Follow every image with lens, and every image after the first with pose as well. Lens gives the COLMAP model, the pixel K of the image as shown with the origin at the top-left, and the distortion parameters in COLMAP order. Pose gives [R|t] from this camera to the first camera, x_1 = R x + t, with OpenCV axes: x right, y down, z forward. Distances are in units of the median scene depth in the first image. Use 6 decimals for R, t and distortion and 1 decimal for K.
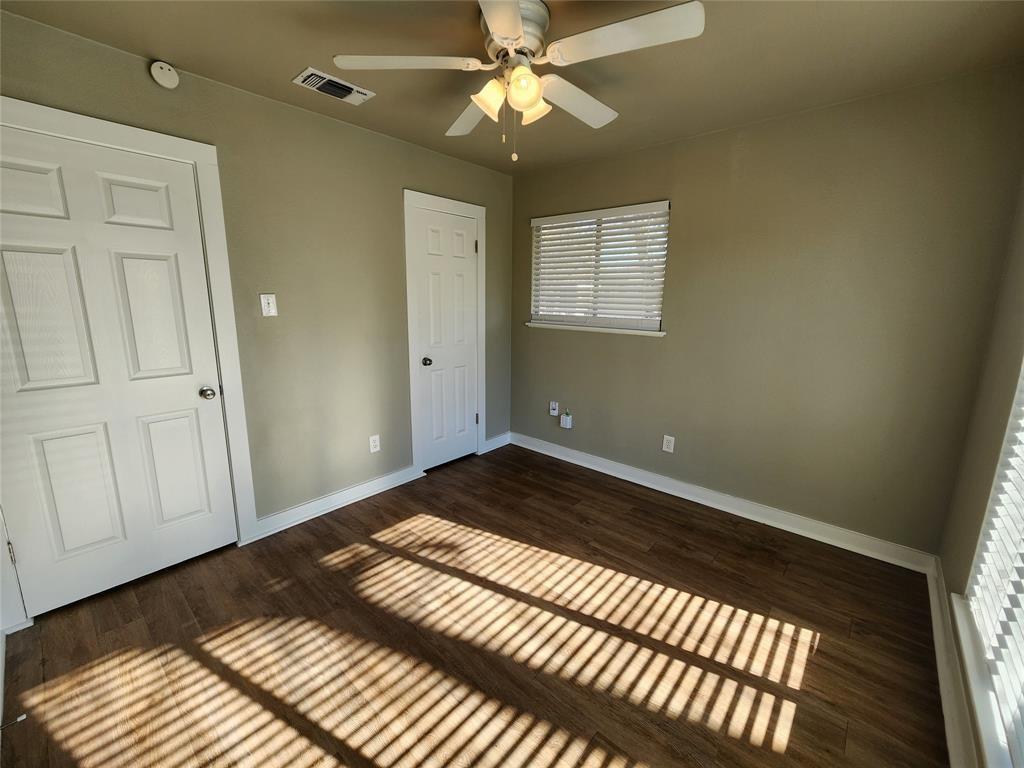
lens RADIAL K [[417.7, 0, 513.7], [0, 417.7, 380.0], [0, 0, 1]] dist [0.004858, -0.004579]
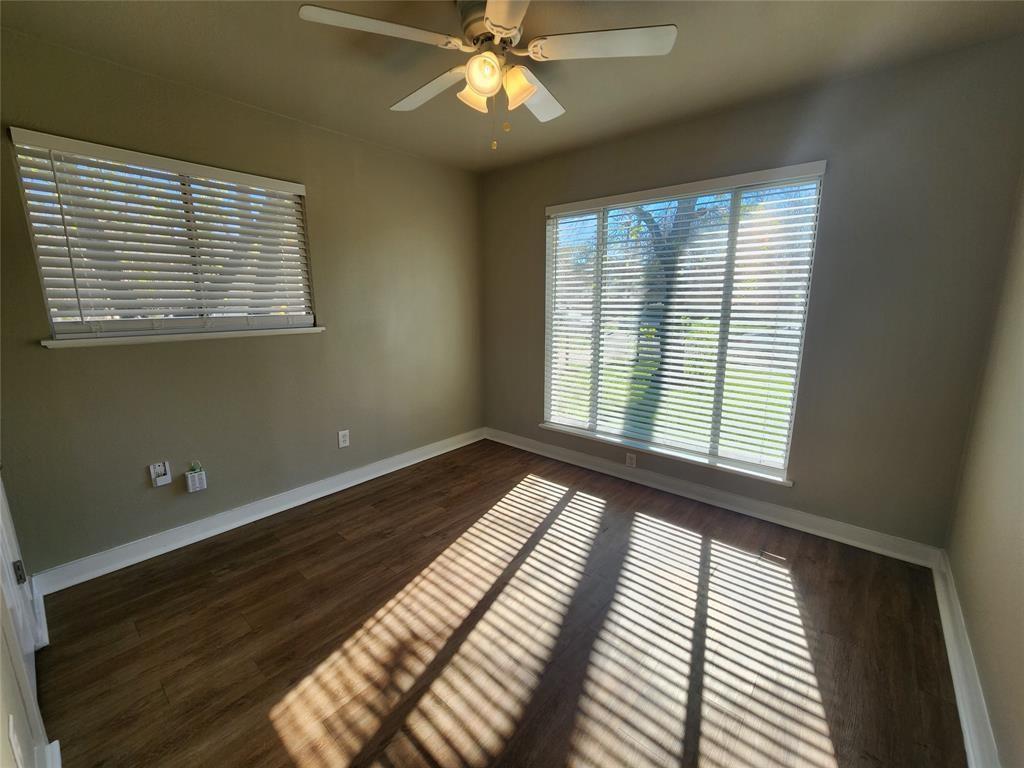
lens RADIAL K [[417.7, 0, 513.7], [0, 417.7, 380.0], [0, 0, 1]] dist [0.004858, -0.004579]
pose [[-0.012707, -0.205262, 0.978625, -0.722350], [0.197716, 0.958864, 0.203685, -0.128405], [-0.980177, 0.196078, 0.028399, 0.694434]]
